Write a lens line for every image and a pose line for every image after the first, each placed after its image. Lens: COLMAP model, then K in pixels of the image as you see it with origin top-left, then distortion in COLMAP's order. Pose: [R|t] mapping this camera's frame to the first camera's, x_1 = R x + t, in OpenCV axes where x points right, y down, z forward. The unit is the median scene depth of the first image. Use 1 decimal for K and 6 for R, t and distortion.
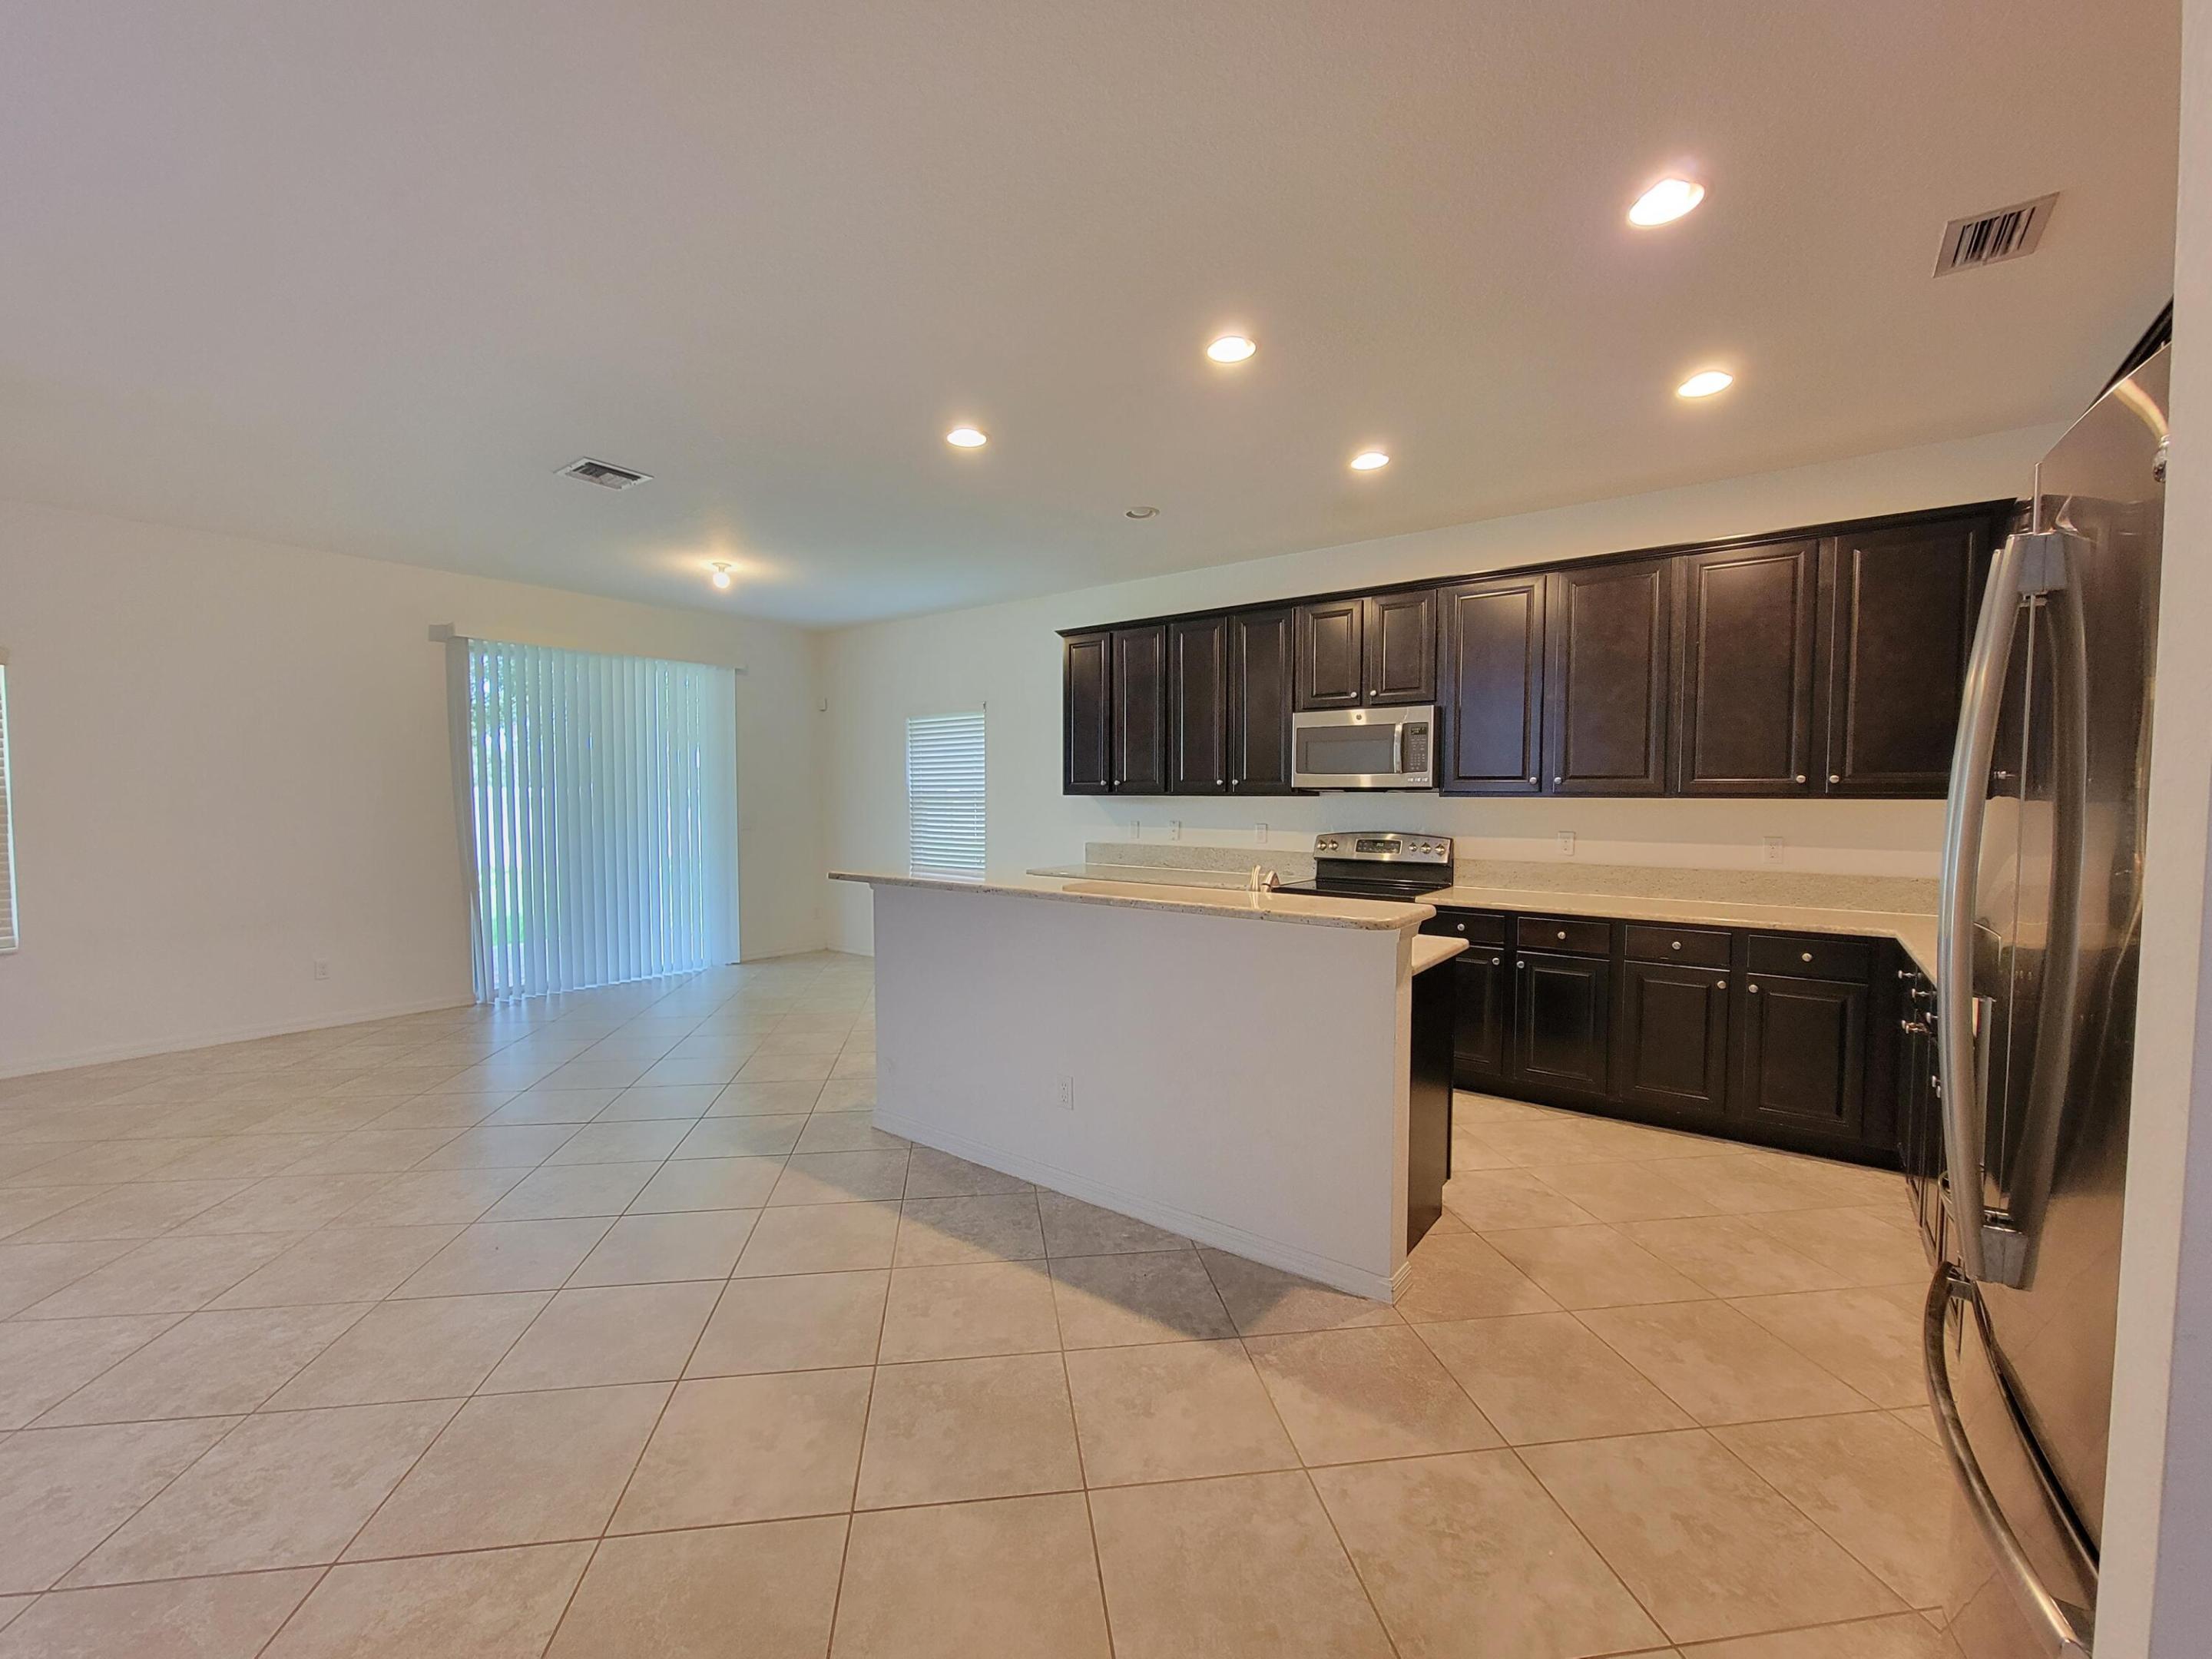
lens RADIAL K [[905.2, 0, 1091.8], [0, 905.2, 832.7], [0, 0, 1]] dist [-0.001789, -0.000285]
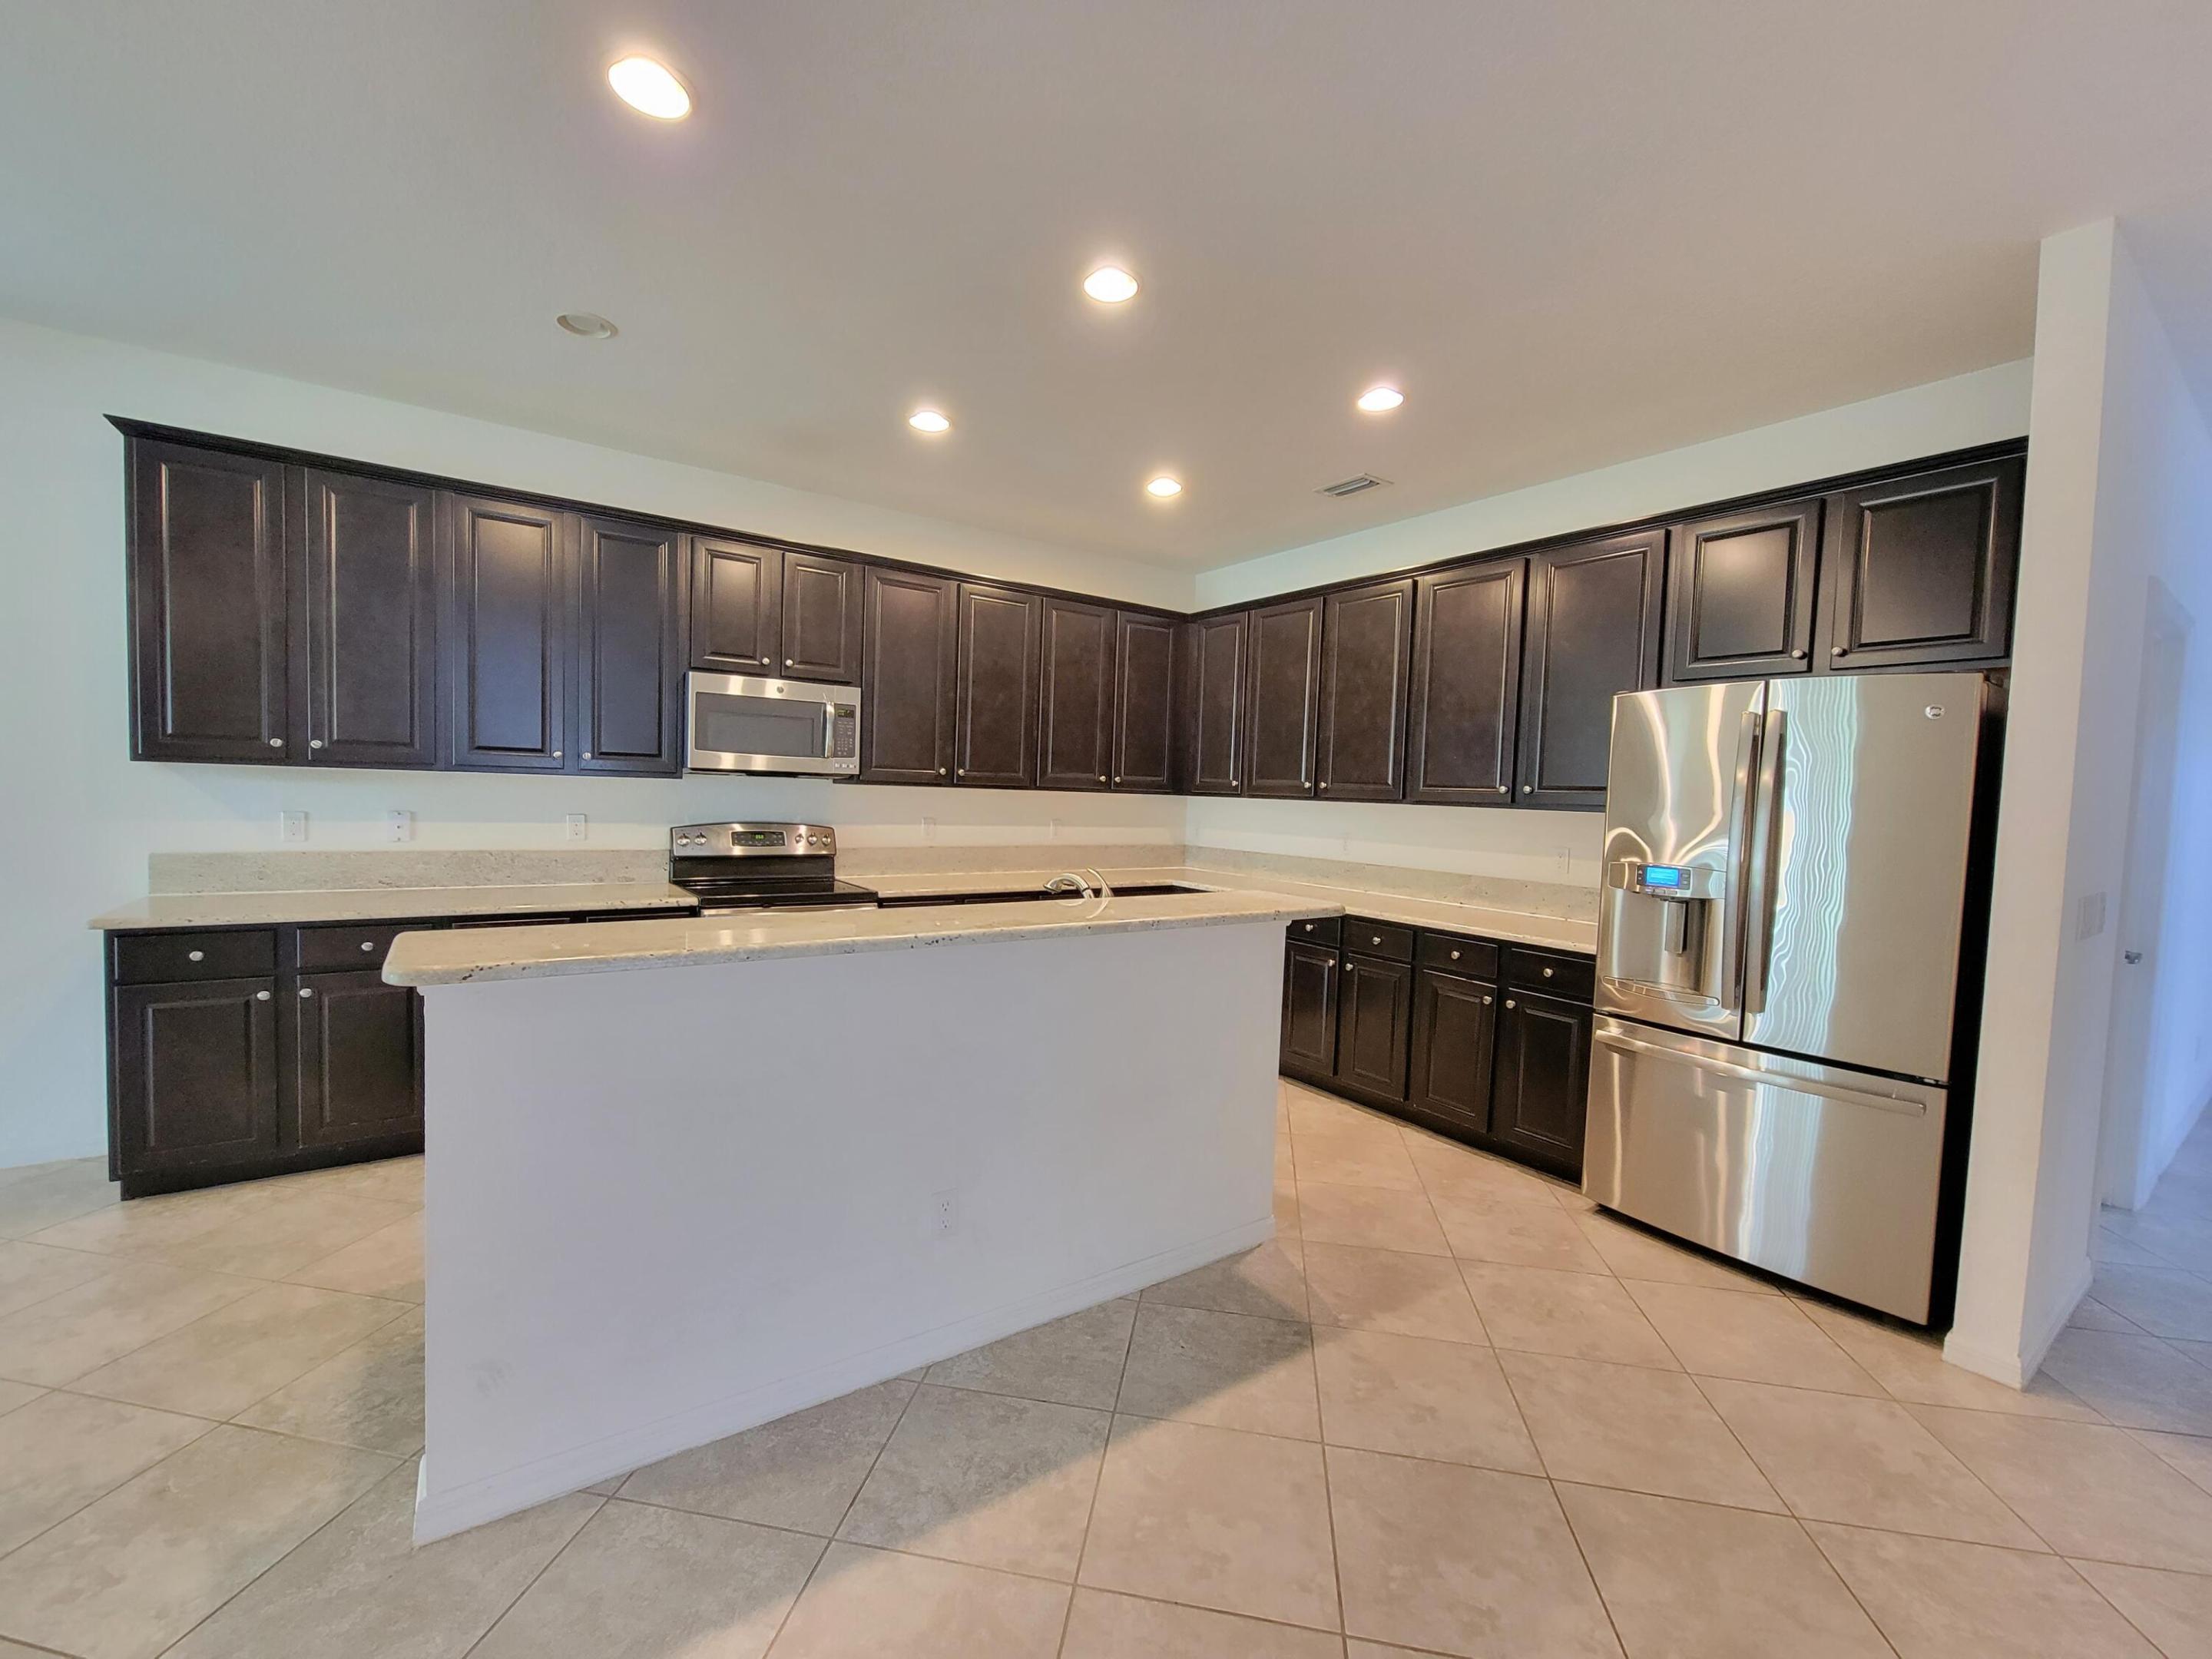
lens RADIAL K [[905.2, 0, 1091.8], [0, 905.2, 832.7], [0, 0, 1]] dist [-0.001789, -0.000285]
pose [[0.306781, -0.037895, 0.951026, -0.489857], [0.006920, 0.999269, 0.037585, -0.024994], [-0.951755, -0.004949, 0.306819, 0.514900]]
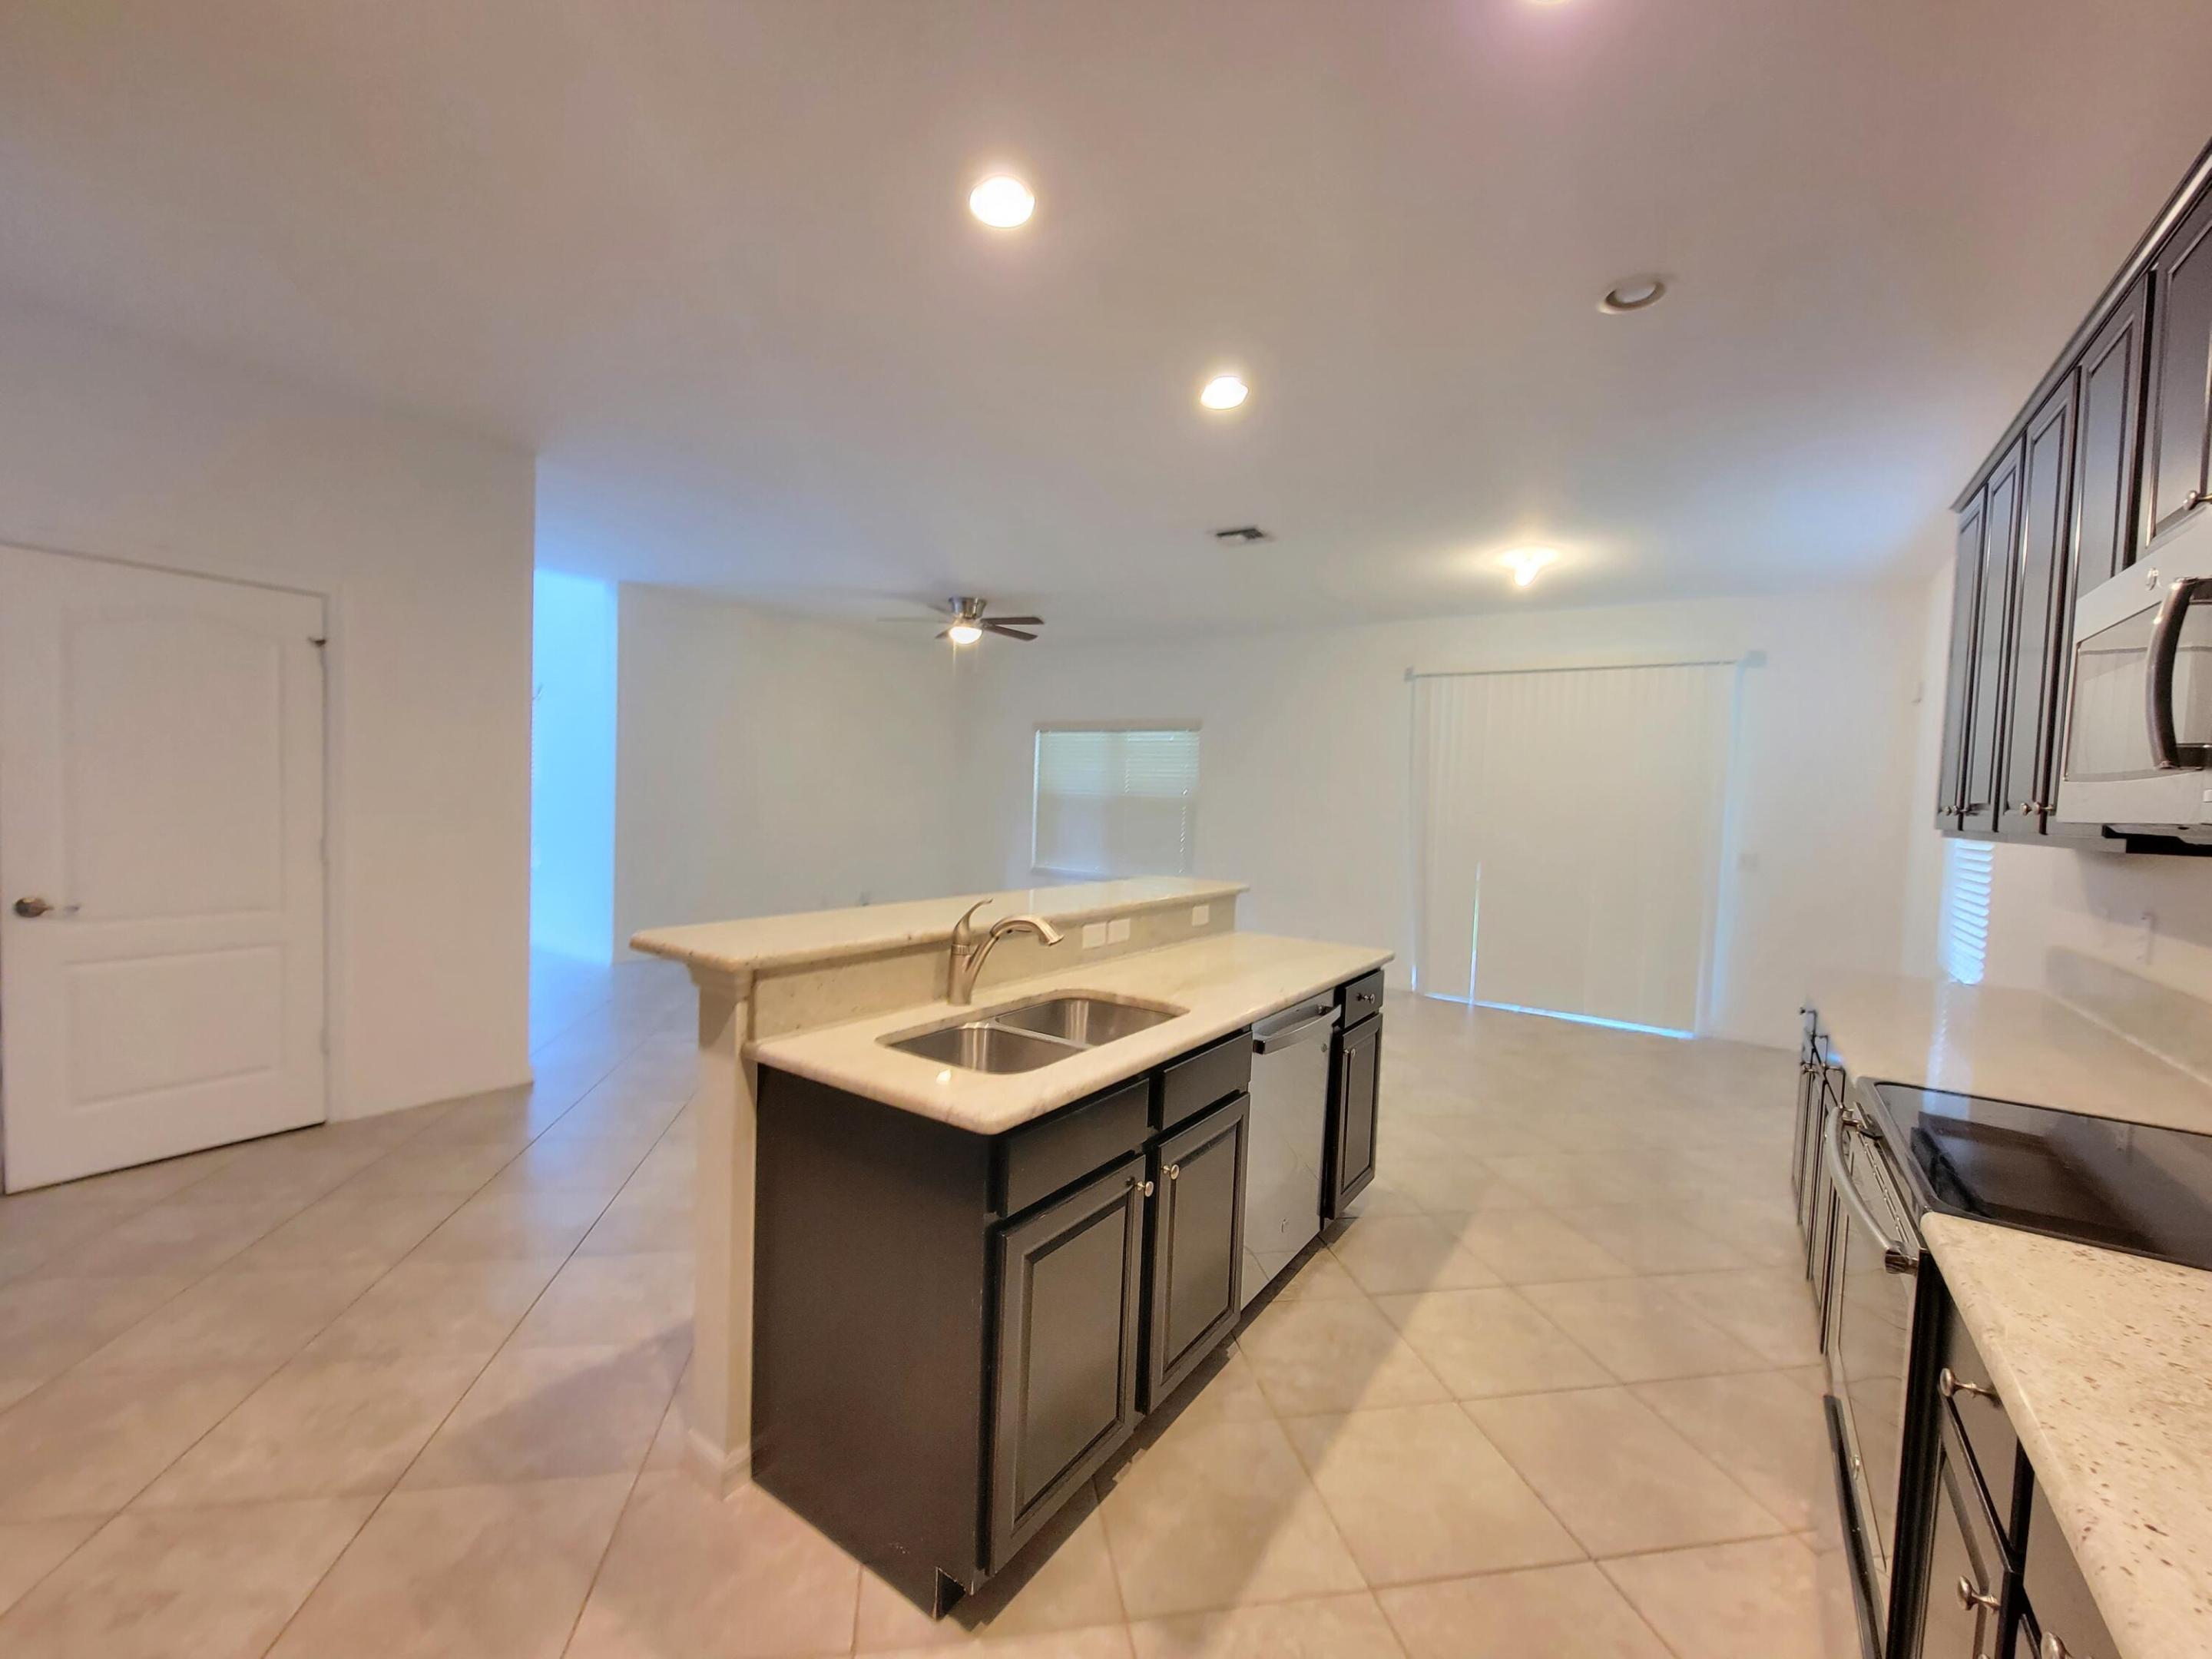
lens RADIAL K [[905.2, 0, 1091.8], [0, 905.2, 832.7], [0, 0, 1]] dist [-0.001789, -0.000285]
pose [[0.044575, 0.044318, -0.998023, 0.638686], [-0.081791, 0.995824, 0.040568, -0.035885], [0.995652, 0.079821, 0.048013, 0.746072]]
